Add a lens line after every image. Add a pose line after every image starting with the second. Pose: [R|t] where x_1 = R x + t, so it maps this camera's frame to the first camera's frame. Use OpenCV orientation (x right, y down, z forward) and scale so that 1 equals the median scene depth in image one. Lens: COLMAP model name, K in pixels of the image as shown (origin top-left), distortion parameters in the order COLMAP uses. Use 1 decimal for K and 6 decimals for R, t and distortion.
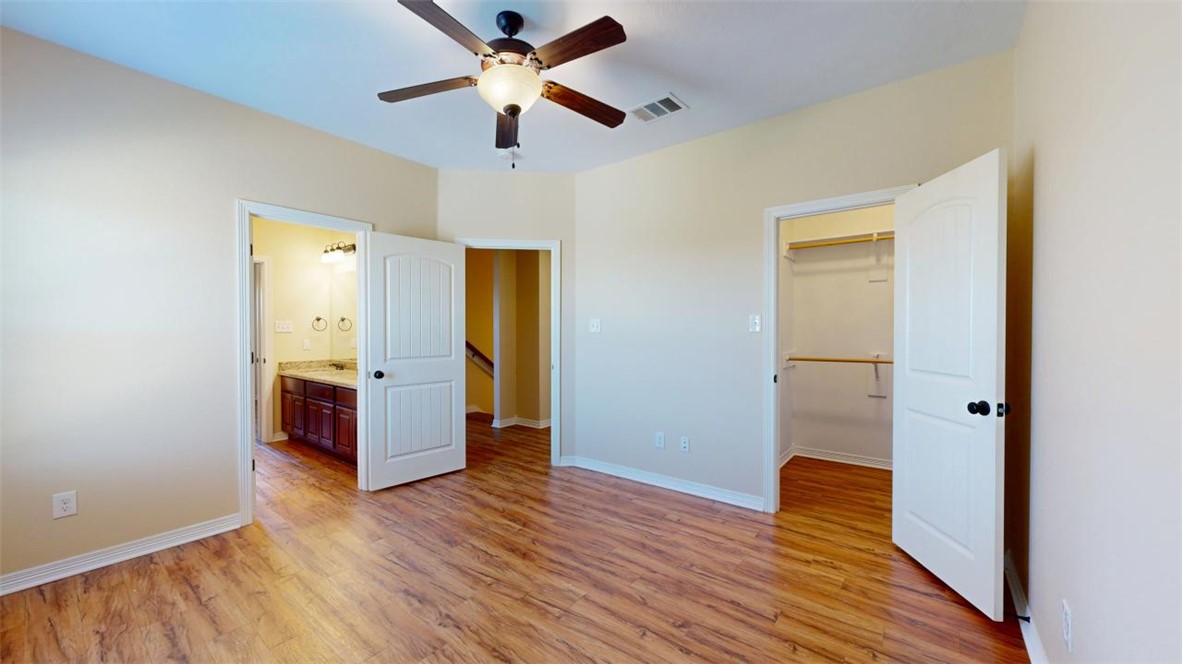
lens RADIAL K [[433.1, 0, 589.7], [0, 433.1, 331.4], [0, 0, 1]] dist [0.001184, -0.000506]
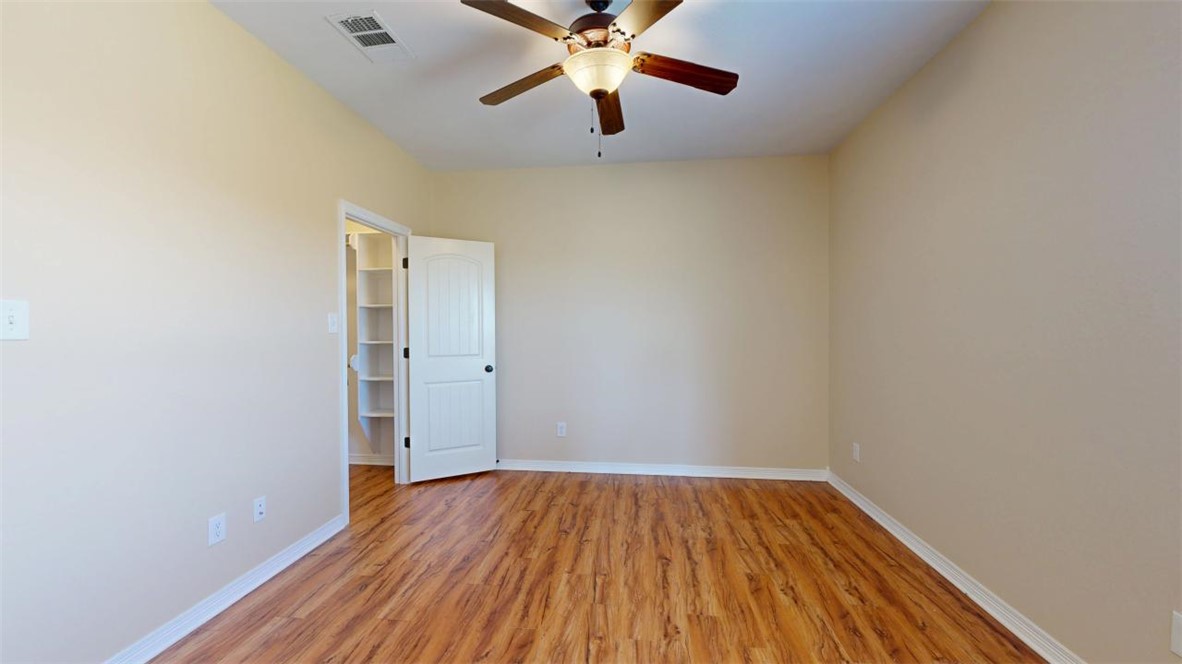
lens RADIAL K [[433.1, 0, 596.6], [0, 433.1, 339.0], [0, 0, 1]] dist [0.001184, -0.000506]
pose [[-0.530959, -0.016797, 0.847231, -0.867054], [0.006474, 0.999694, 0.023876, -0.003178], [-0.847373, 0.018162, -0.530688, 1.358534]]
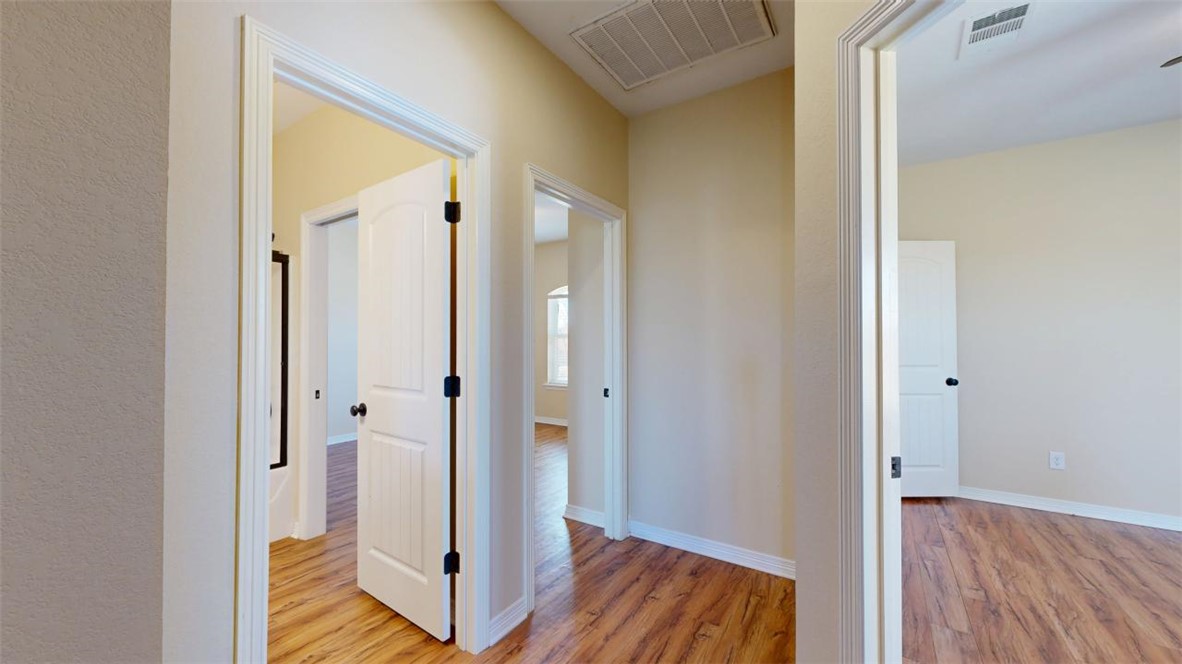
lens RADIAL K [[433.1, 0, 591.2], [0, 433.1, 337.1], [0, 0, 1]] dist [0.001184, -0.000506]
pose [[-0.079789, 0.007808, 0.996781, -0.627962], [0.009787, 0.999927, -0.007050, -0.007894], [-0.996764, 0.009193, -0.079860, 2.174037]]
